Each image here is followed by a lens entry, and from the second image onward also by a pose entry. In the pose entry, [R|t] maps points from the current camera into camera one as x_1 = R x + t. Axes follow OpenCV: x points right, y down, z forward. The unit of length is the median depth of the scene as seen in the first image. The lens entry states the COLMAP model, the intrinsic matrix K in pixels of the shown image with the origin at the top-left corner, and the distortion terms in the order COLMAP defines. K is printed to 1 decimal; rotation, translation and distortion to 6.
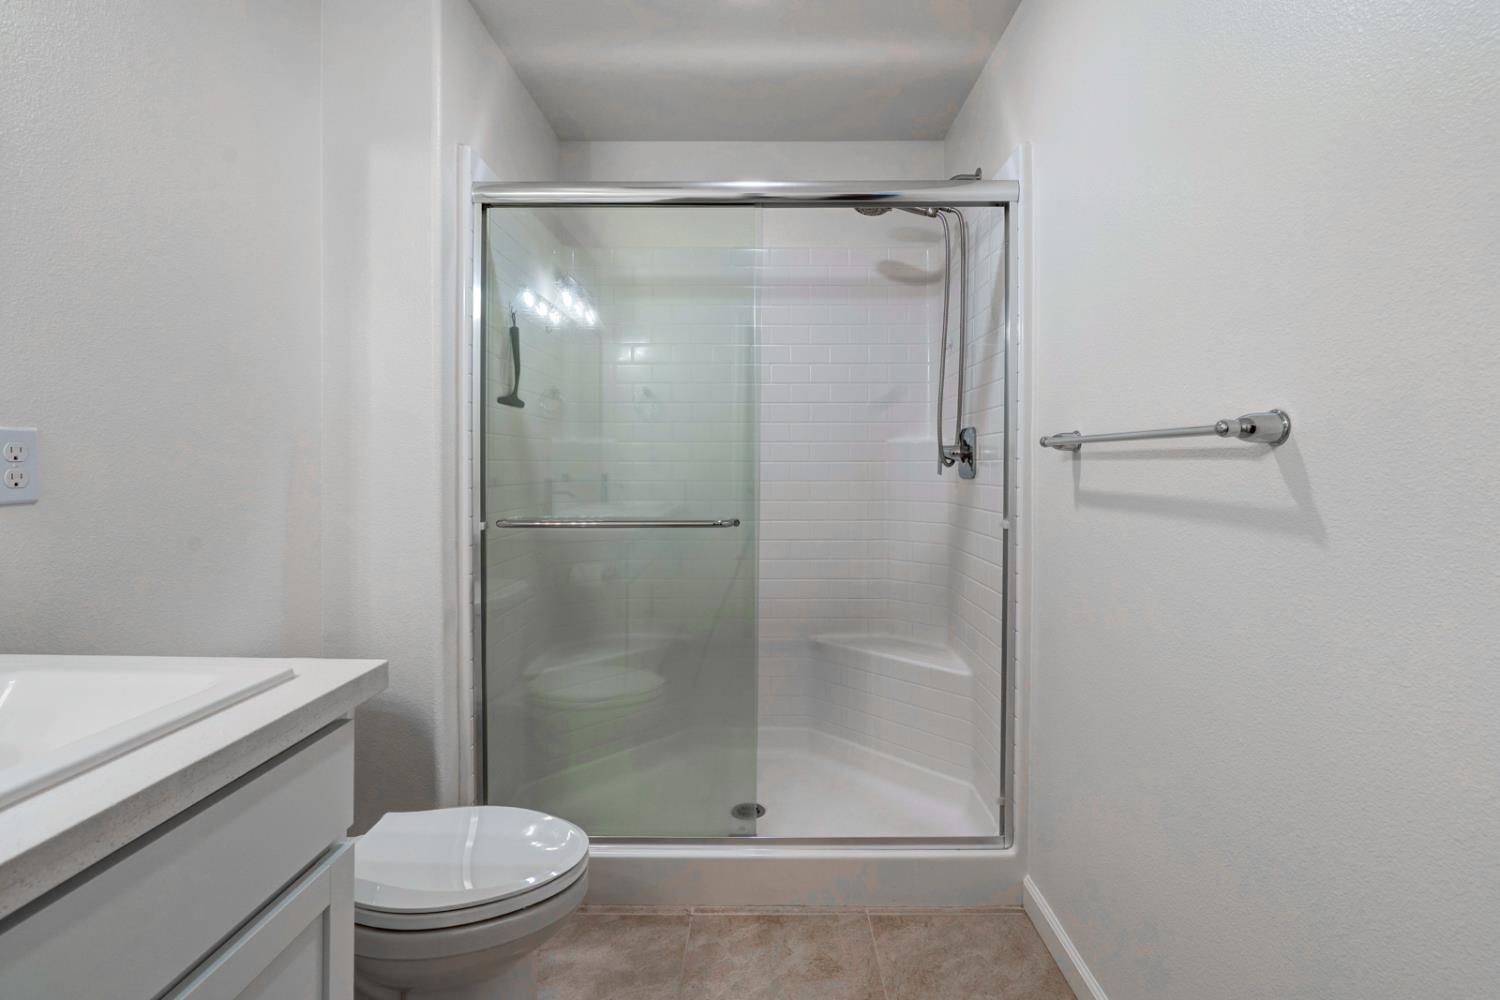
lens RADIAL K [[686.4, 0, 762.5], [0, 686.4, 466.8], [0, 0, 1]] dist [-0.005841, 0.000324]
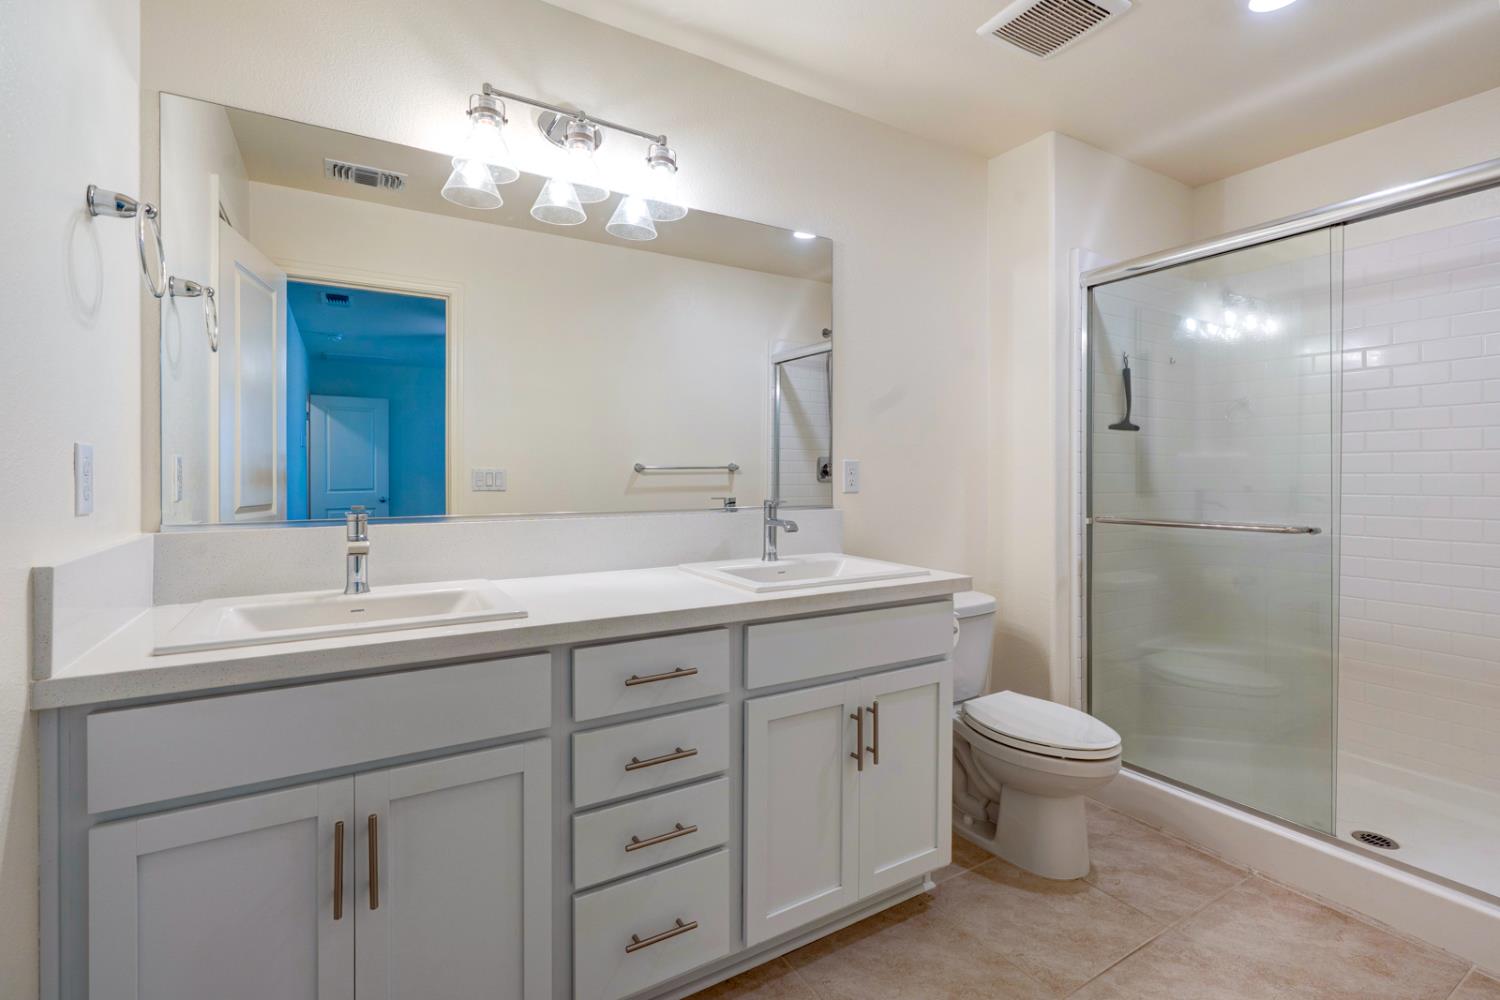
lens RADIAL K [[686.4, 0, 752.8], [0, 686.4, 486.9], [0, 0, 1]] dist [-0.005841, 0.000324]
pose [[0.514902, 0.012424, -0.857159, 0.424675], [-0.004522, 0.999920, 0.011778, 0.005287], [0.857237, -0.002188, 0.514917, -0.283224]]
